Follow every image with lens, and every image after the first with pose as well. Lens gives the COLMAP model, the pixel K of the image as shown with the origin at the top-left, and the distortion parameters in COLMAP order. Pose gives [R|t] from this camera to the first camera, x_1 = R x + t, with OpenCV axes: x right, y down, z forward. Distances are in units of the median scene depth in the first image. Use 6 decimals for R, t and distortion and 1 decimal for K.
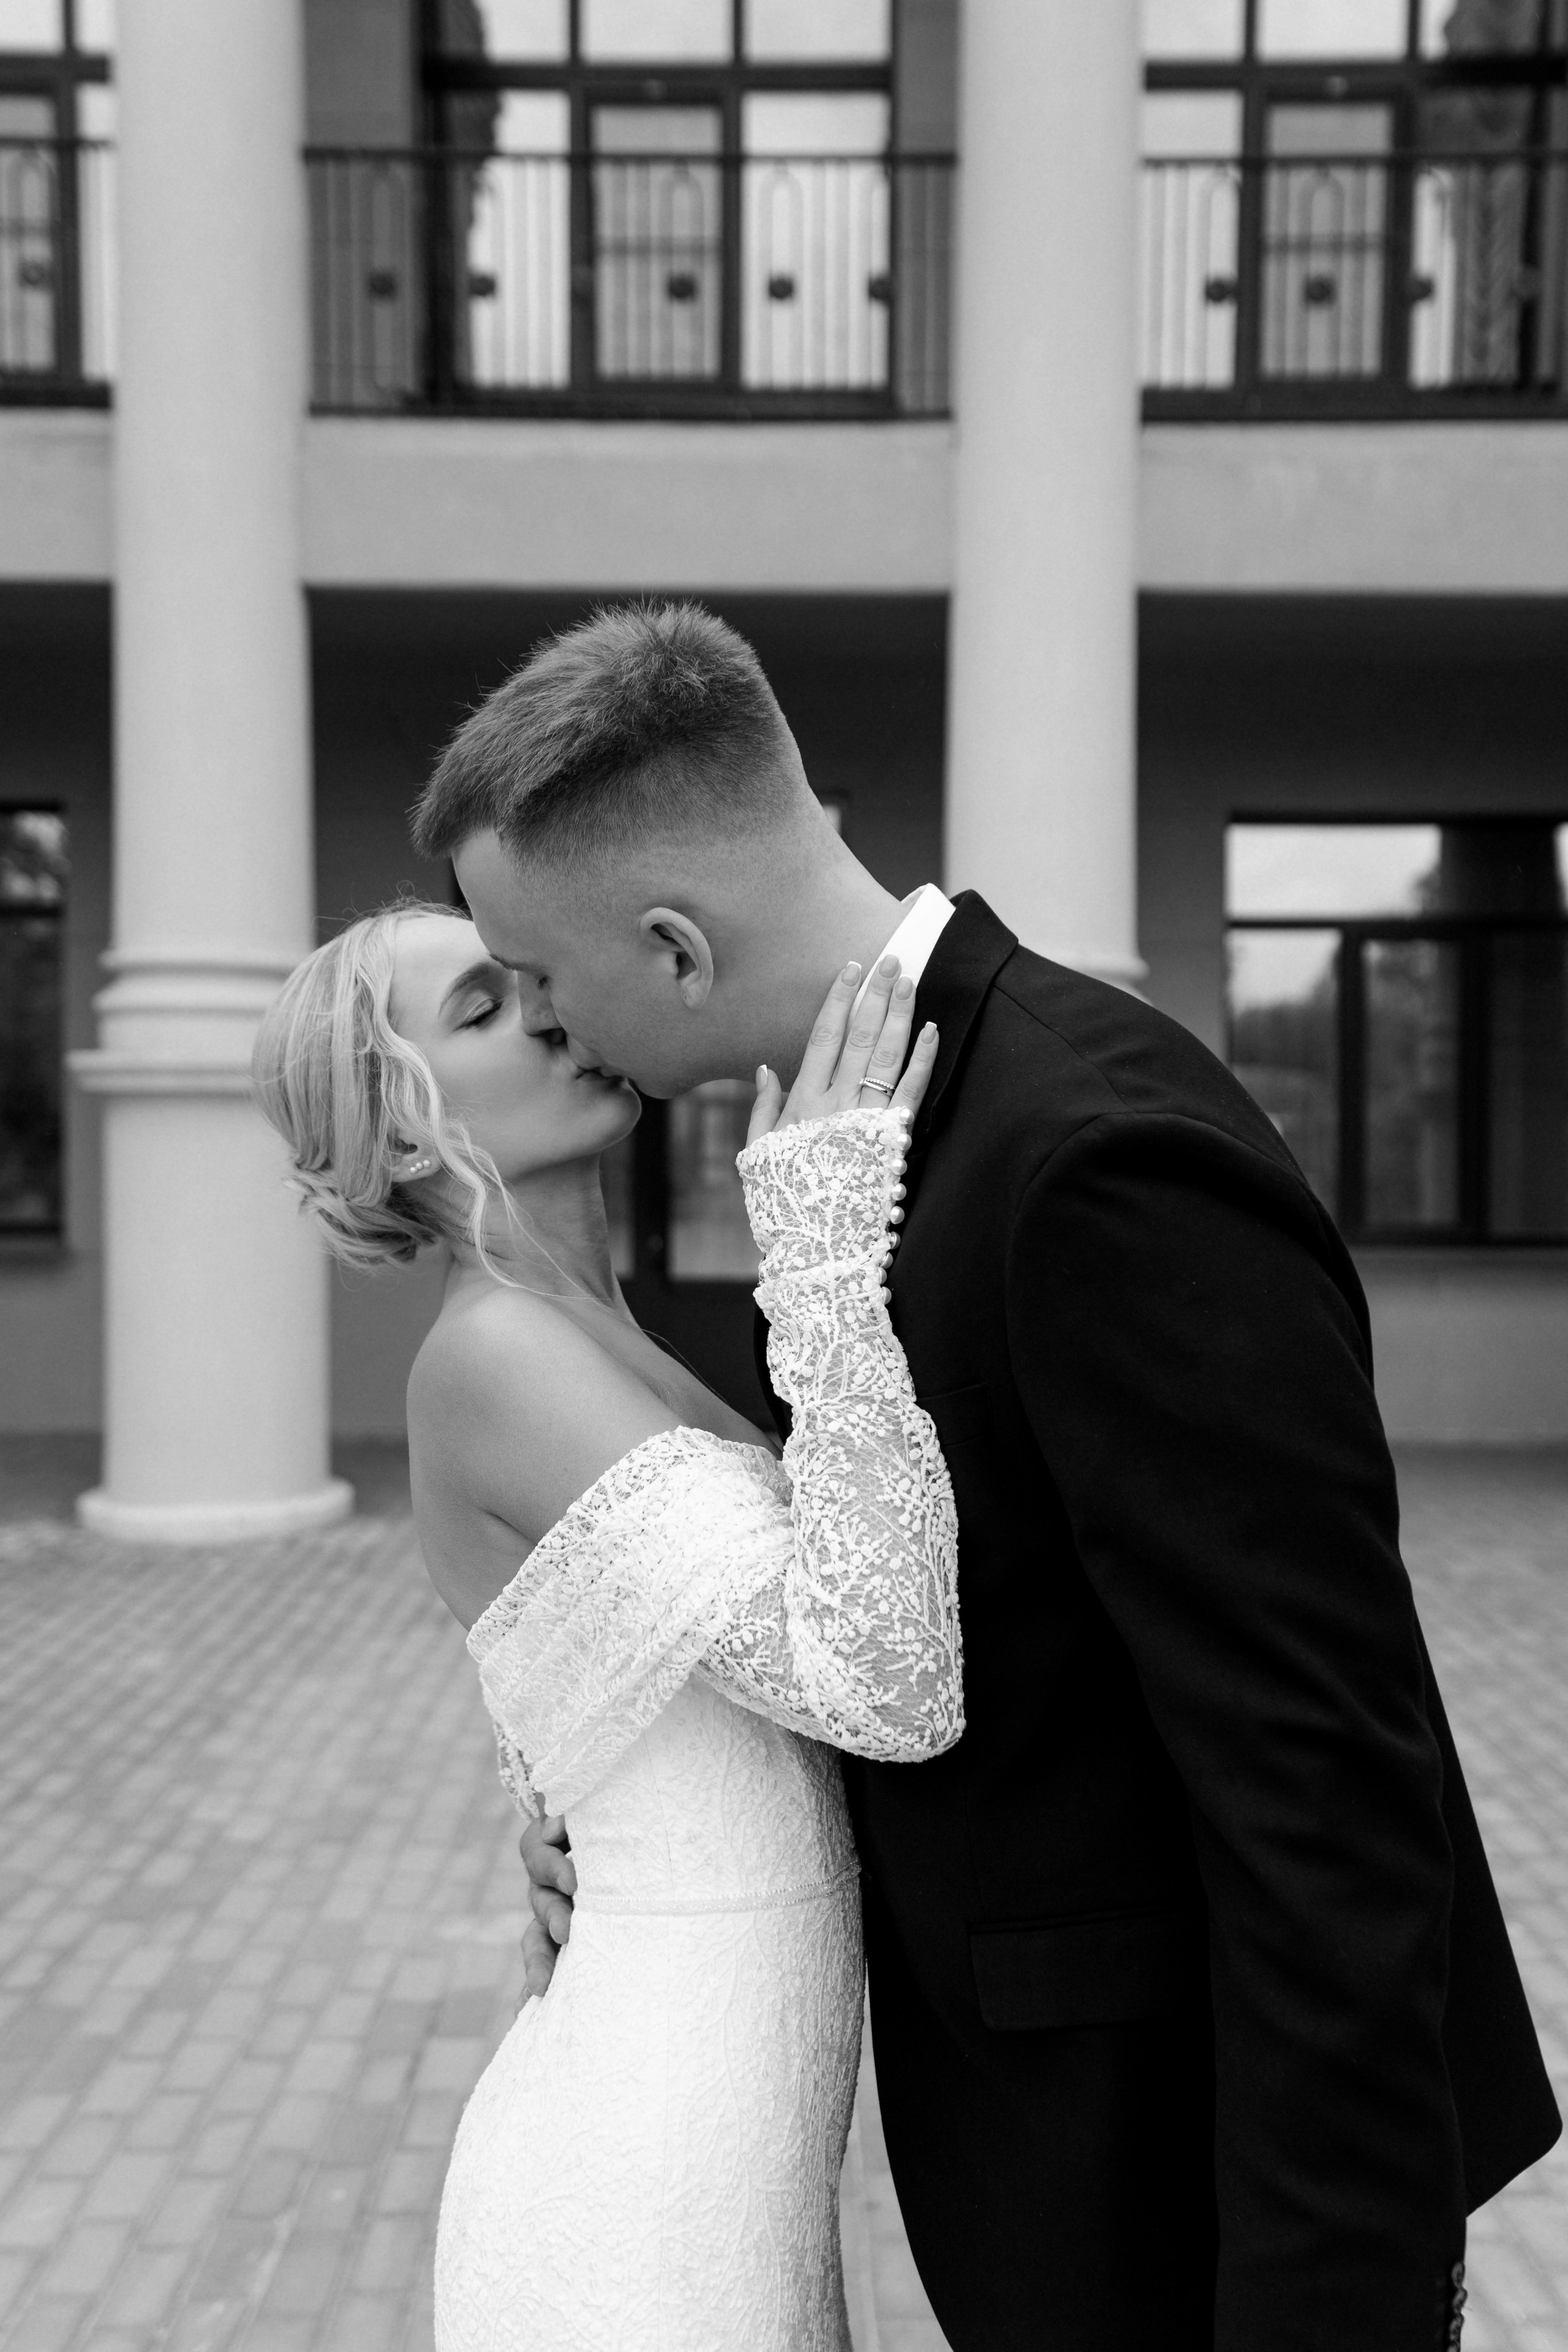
lens RADIAL K [[2256.9, 0, 778.4], [0, 2256.9, 1157.3], [0, 0, 1]] dist [0.061803, 0.000000]
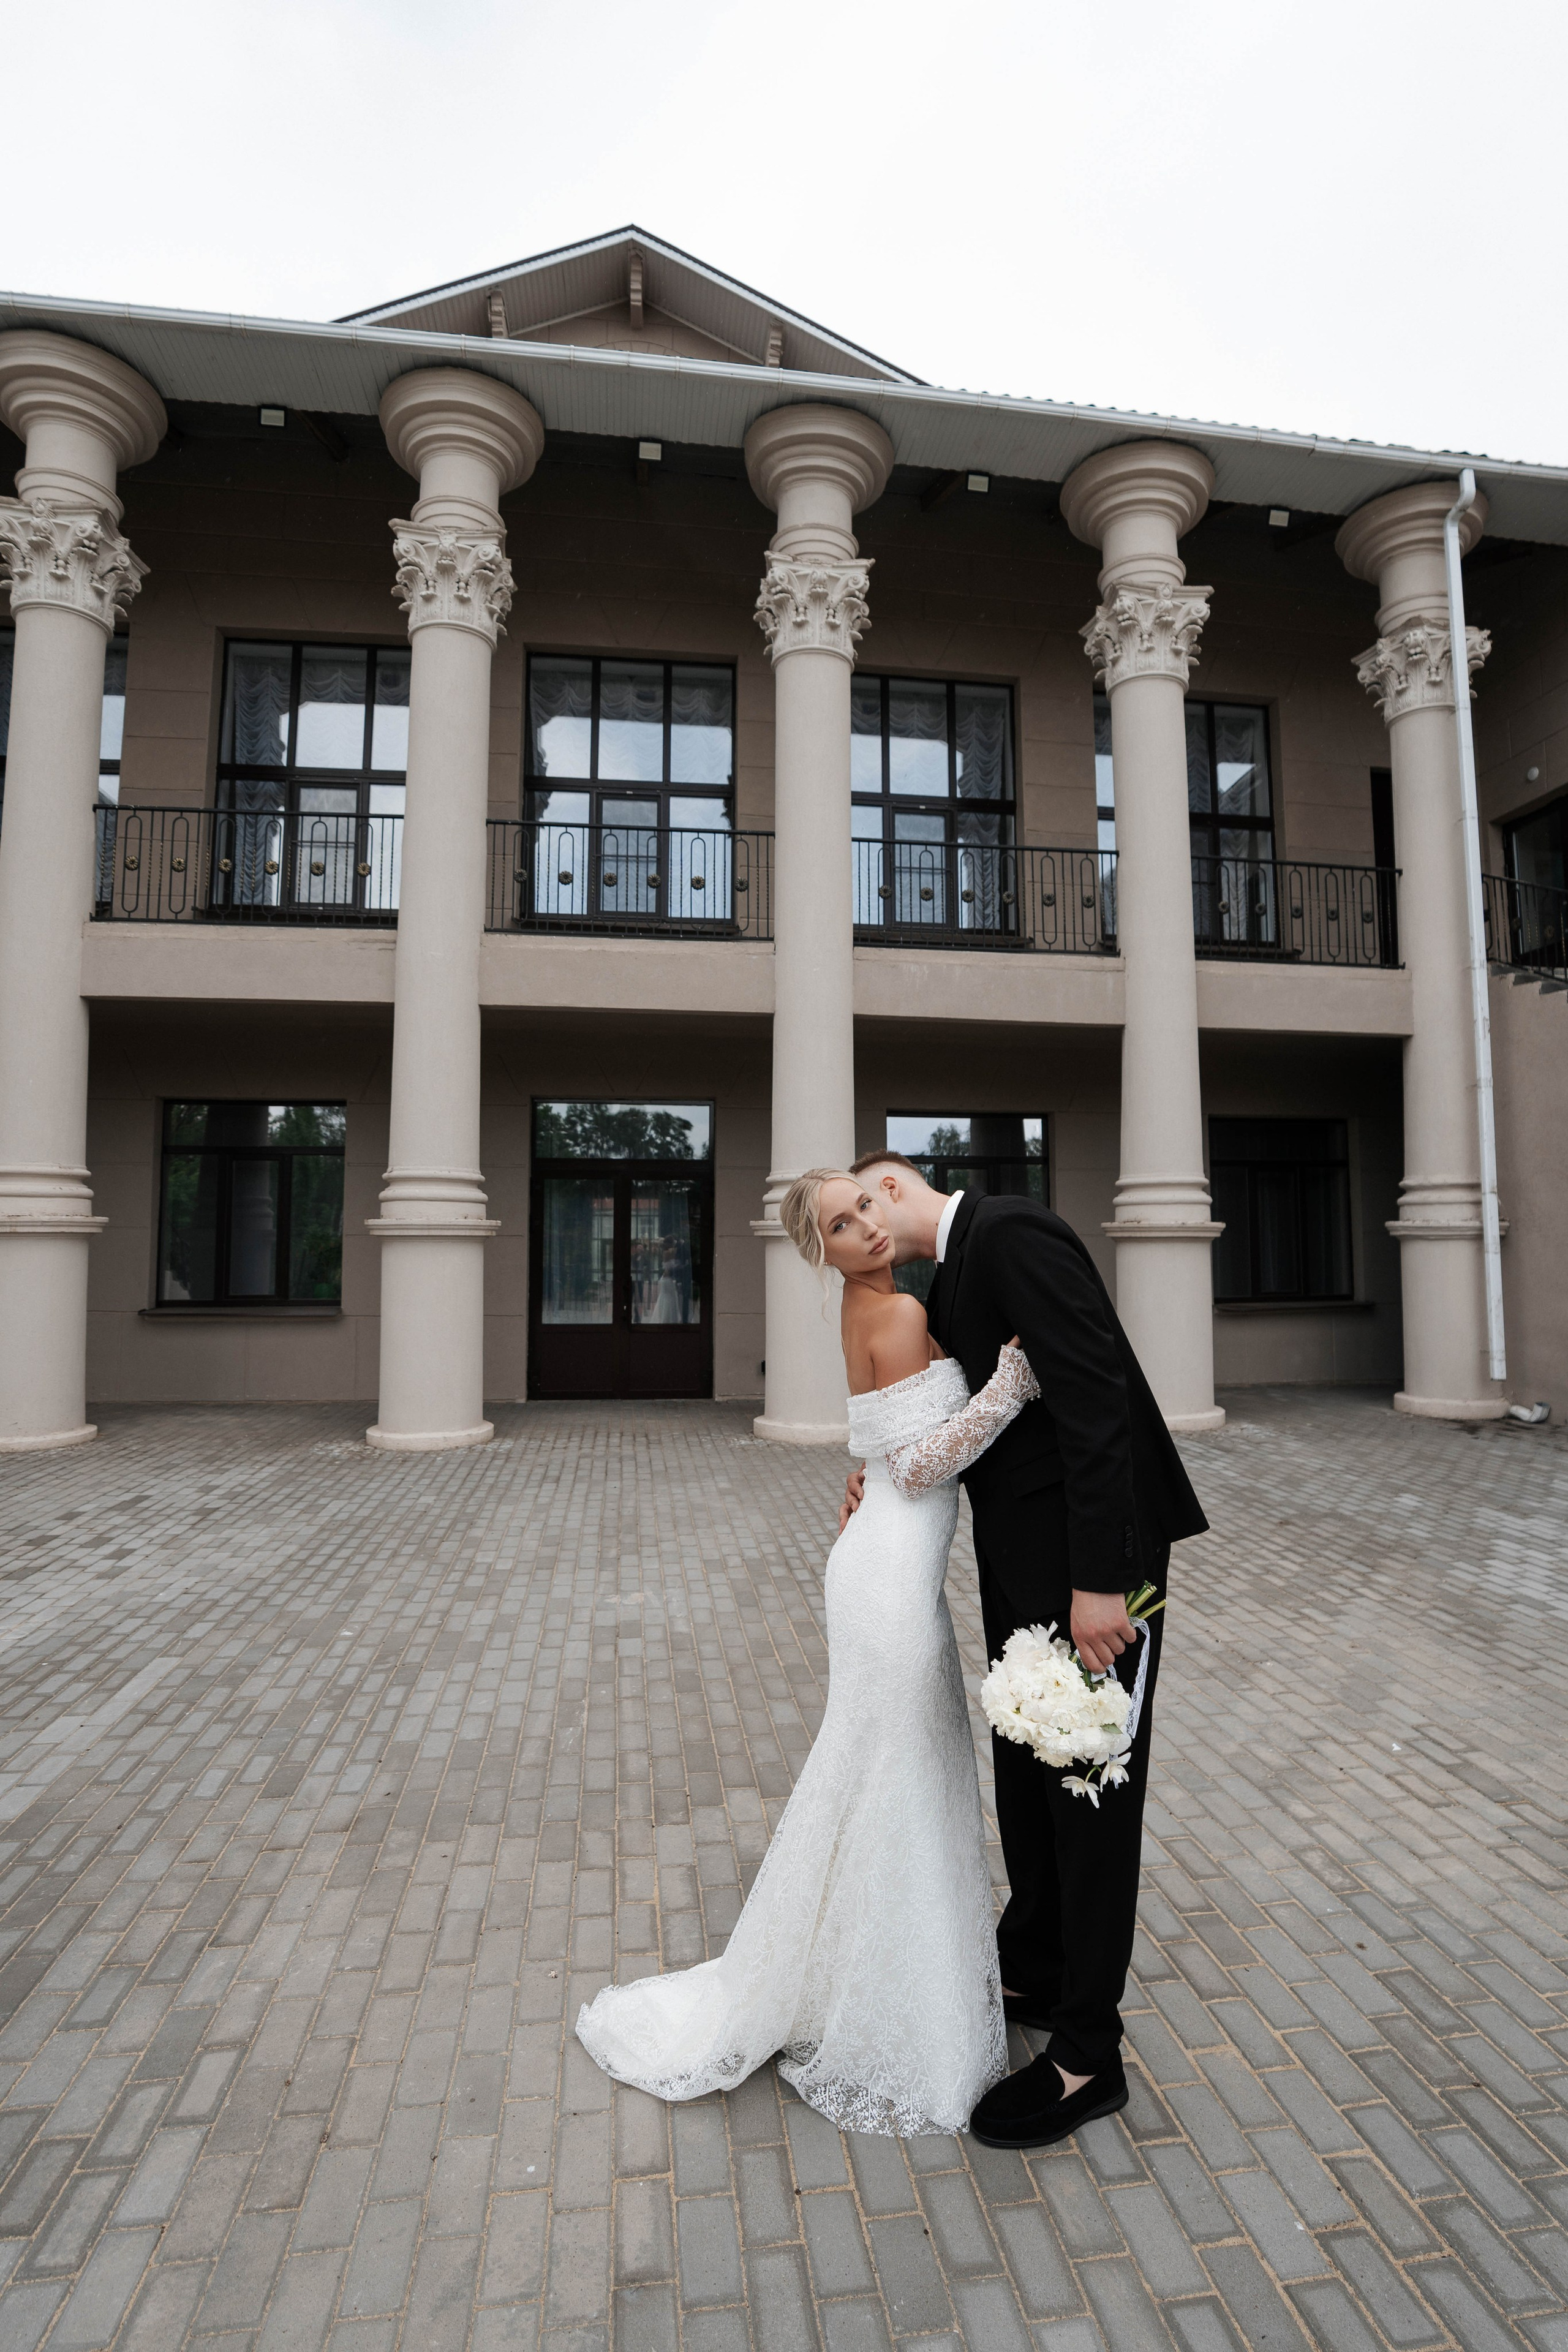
lens RADIAL K [[1097.6, 0, 785.9], [0, 1097.6, 1142.7], [0, 0, 1]] dist [-0.056805, 0.013577]
pose [[0.992000, 0.006680, 0.126064, -0.048564], [0.007715, 0.993524, -0.113357, 0.002442], [-0.126005, 0.113422, 0.985524, -0.070063]]
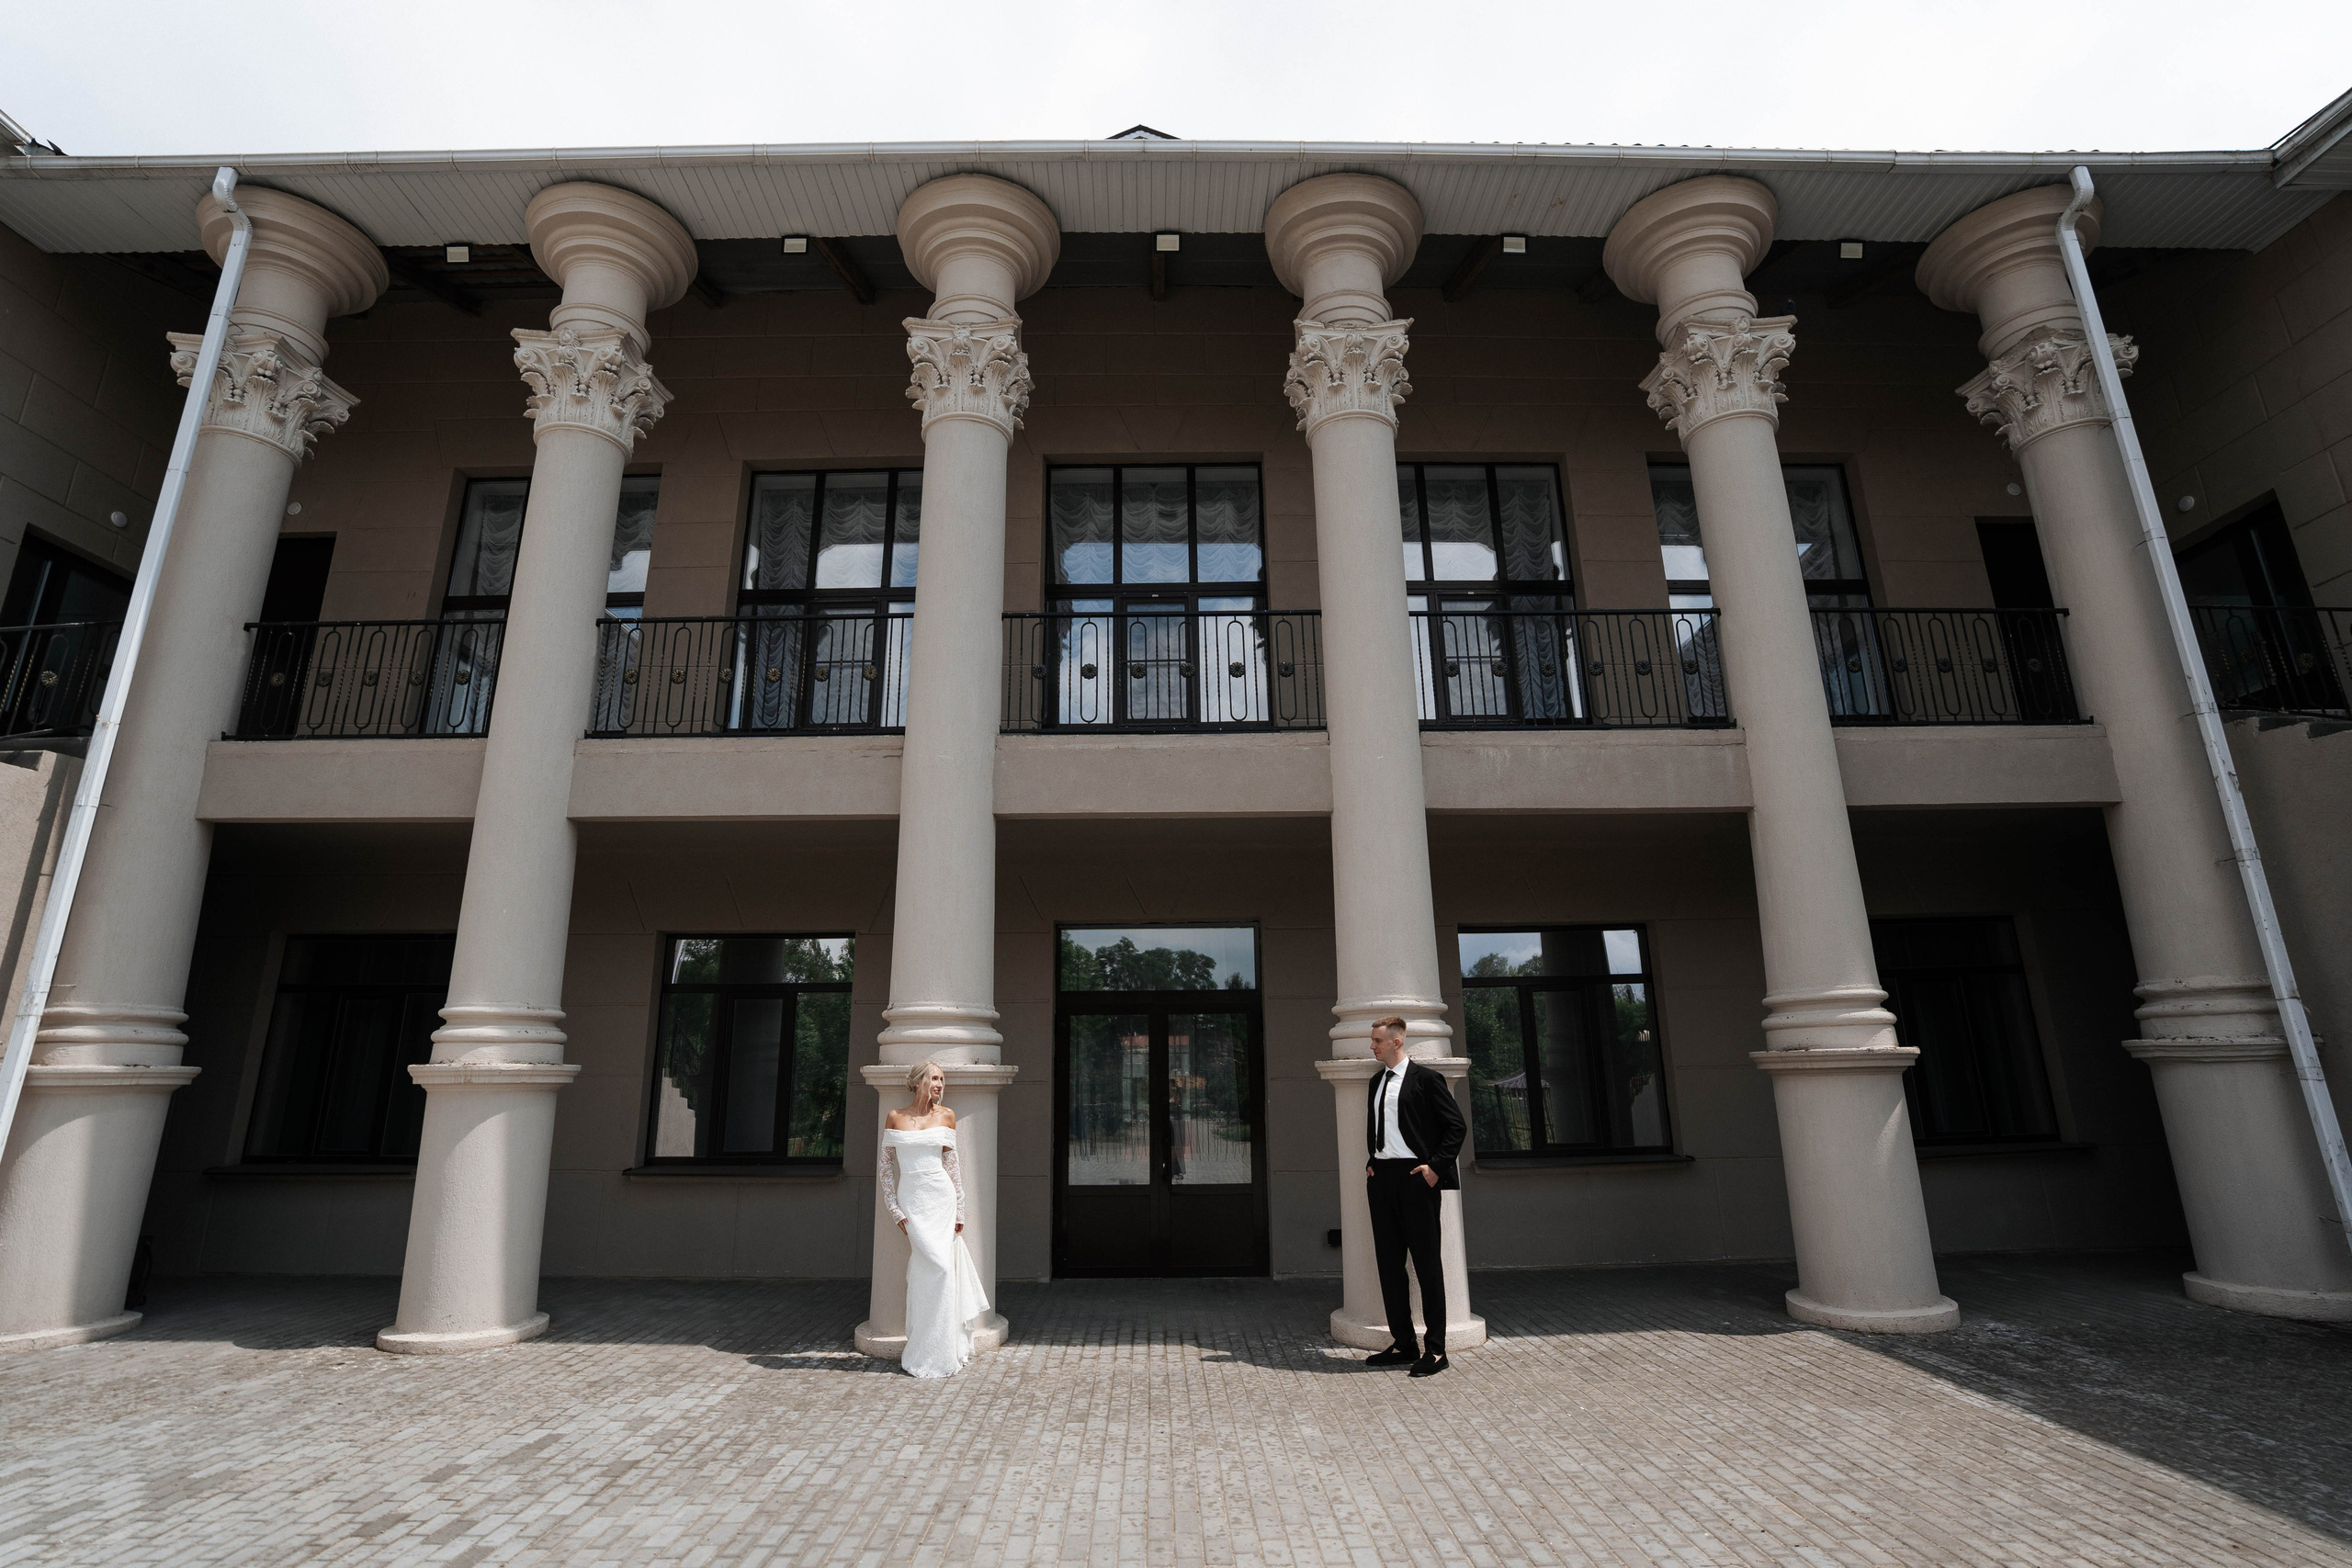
lens RADIAL K [[1097.5, 0, 1181.1], [0, 1097.5, 771.4], [0, 0, 1]] dist [-0.056805, 0.013577]
pose [[0.999832, -0.016176, 0.008675, -0.058169], [0.018011, 0.955671, -0.293887, -0.009361], [-0.003536, 0.293994, 0.955801, 0.090455]]
